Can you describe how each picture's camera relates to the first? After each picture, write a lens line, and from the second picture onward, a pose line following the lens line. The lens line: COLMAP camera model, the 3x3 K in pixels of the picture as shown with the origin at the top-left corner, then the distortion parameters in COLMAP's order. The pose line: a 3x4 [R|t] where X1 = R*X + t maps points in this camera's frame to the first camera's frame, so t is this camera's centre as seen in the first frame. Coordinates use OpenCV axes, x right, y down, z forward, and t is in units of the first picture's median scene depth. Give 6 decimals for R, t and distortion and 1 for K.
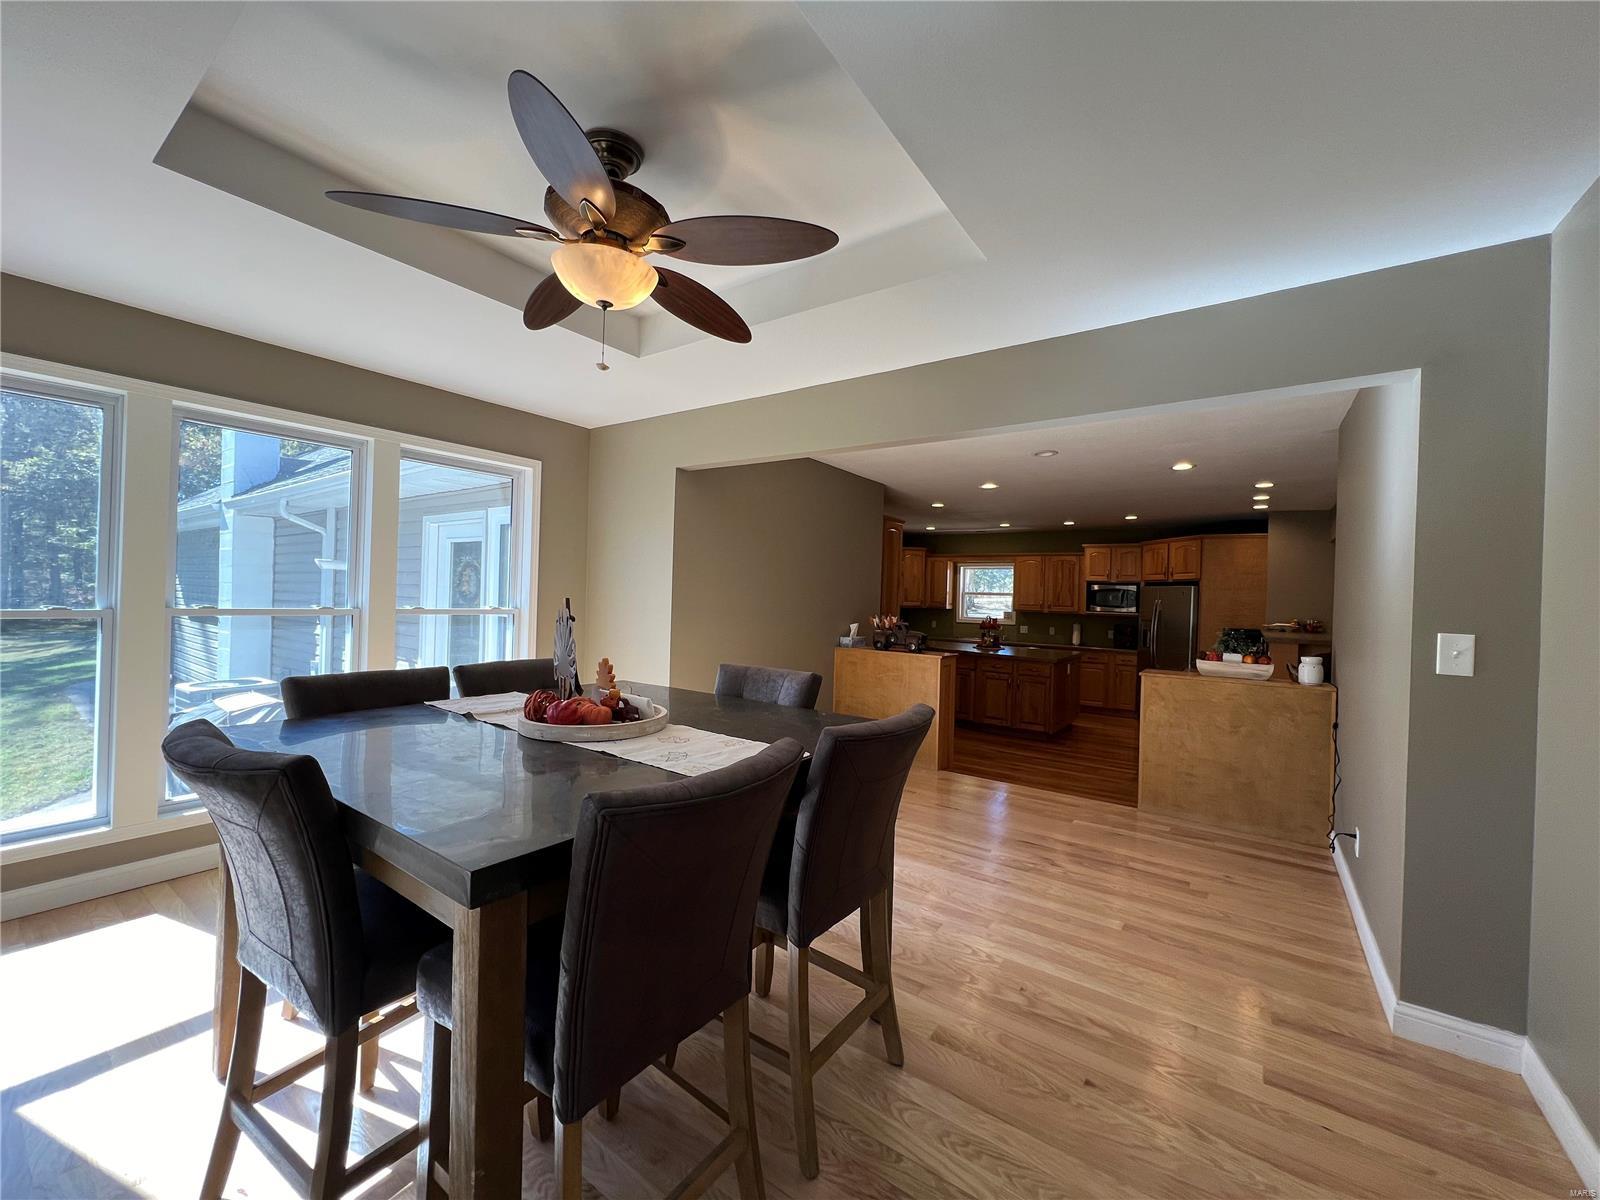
lens RADIAL K [[640.6, 0, 798.2], [0, 640.6, 595.2], [0, 0, 1]] dist [-0.001403, -0.000064]
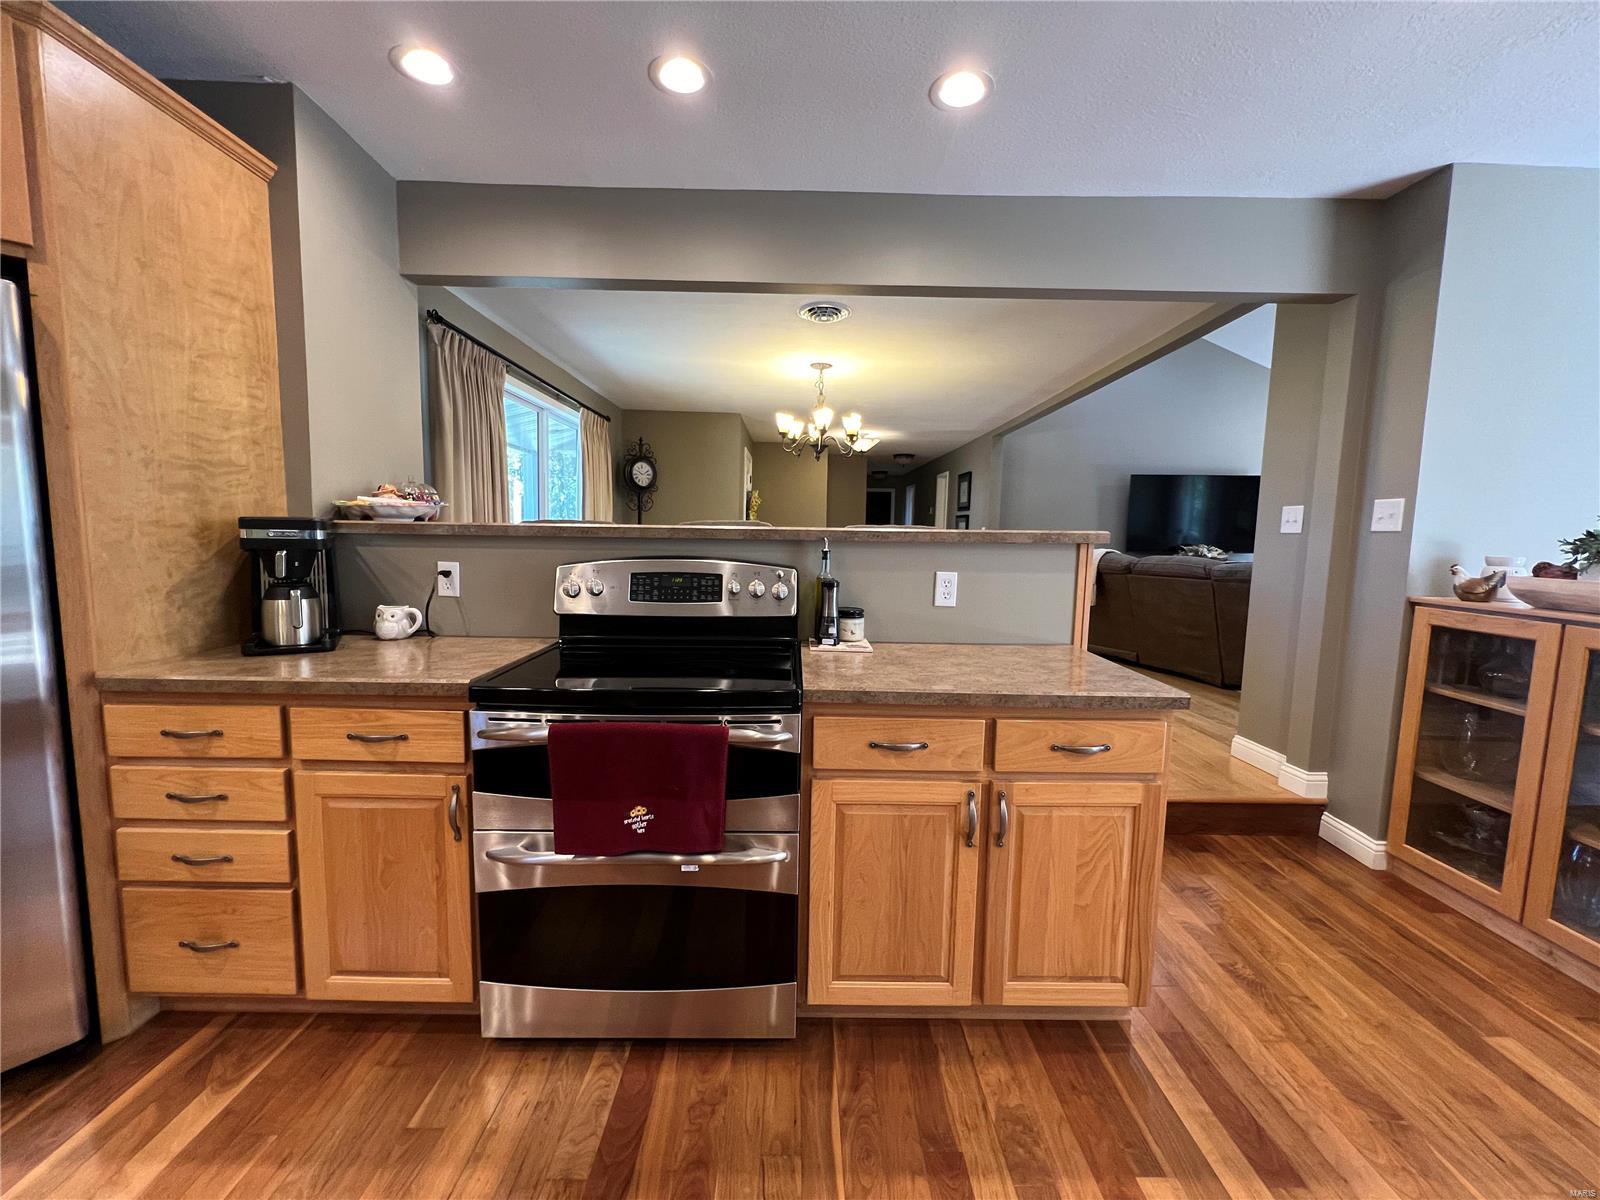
lens RADIAL K [[640.6, 0, 798.2], [0, 640.6, 595.2], [0, 0, 1]] dist [-0.001403, -0.000064]
pose [[-0.581391, -0.123339, 0.804221, 0.300086], [-0.036675, 0.991411, 0.125534, 0.036276], [-0.812797, 0.043490, -0.580921, 0.819030]]
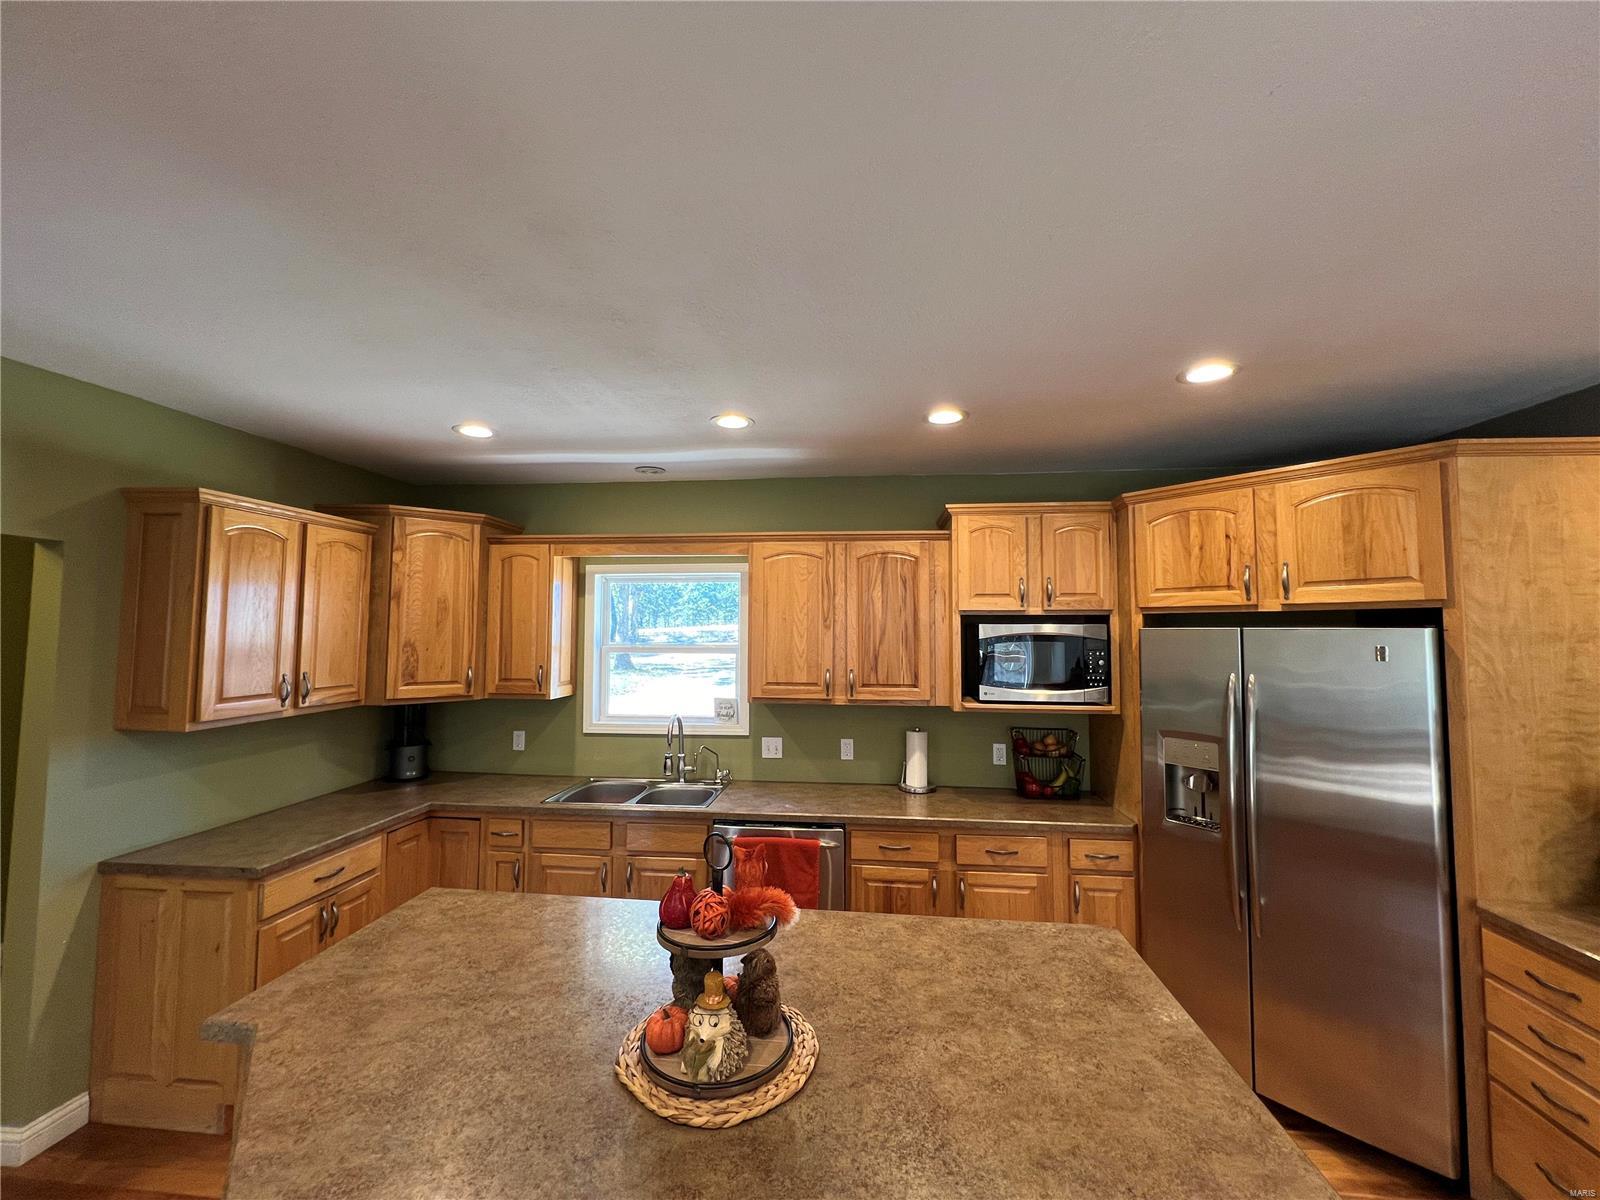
lens RADIAL K [[640.6, 0, 798.2], [0, 640.6, 595.2], [0, 0, 1]] dist [-0.001403, -0.000064]
pose [[0.871244, 0.000588, 0.490849, 0.220680], [0.021492, 0.998995, -0.039345, -0.020368], [-0.490379, 0.044828, 0.870356, 0.788329]]
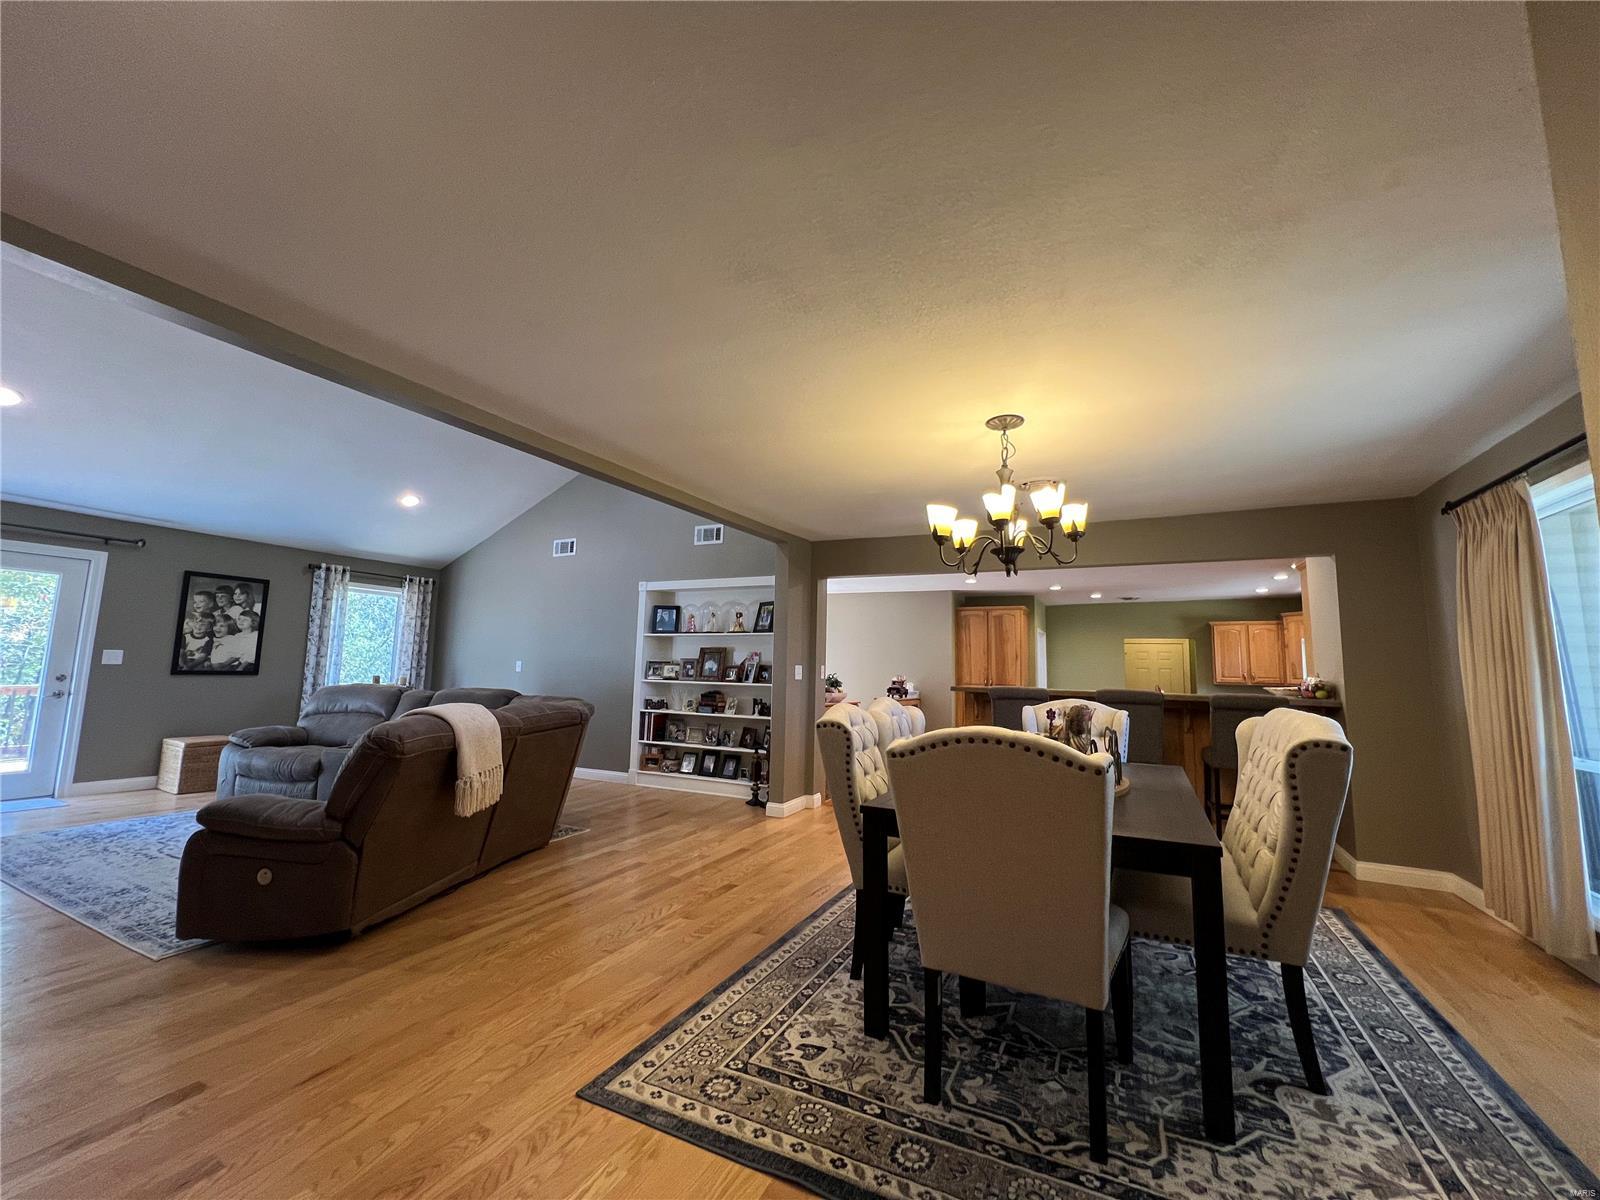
lens RADIAL K [[640.6, 0, 798.2], [0, 640.6, 595.2], [0, 0, 1]] dist [-0.001403, -0.000064]
pose [[0.156097, -0.146342, -0.976841, 1.080473], [-0.021268, 0.988236, -0.151448, 0.050764], [0.987513, 0.044416, 0.151149, 0.301829]]
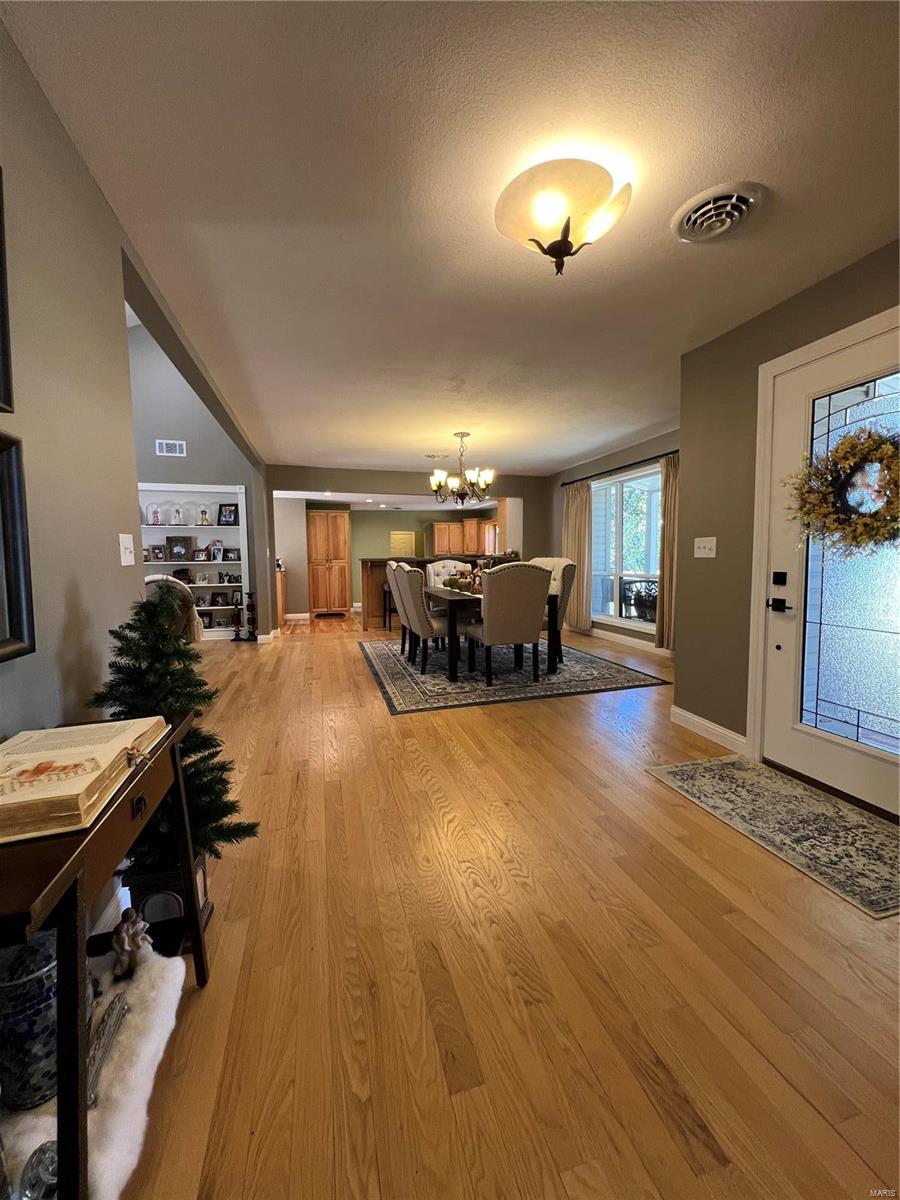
lens RADIAL K [[480.5, 0, 453.1], [0, 480.5, 596.8], [0, 0, 1]] dist [-0.001403, -0.000064]
pose [[0.782710, 0.009962, -0.622307, 1.125881], [0.033438, 0.997755, 0.058029, 0.064749], [0.621488, -0.066229, 0.780620, -0.009195]]
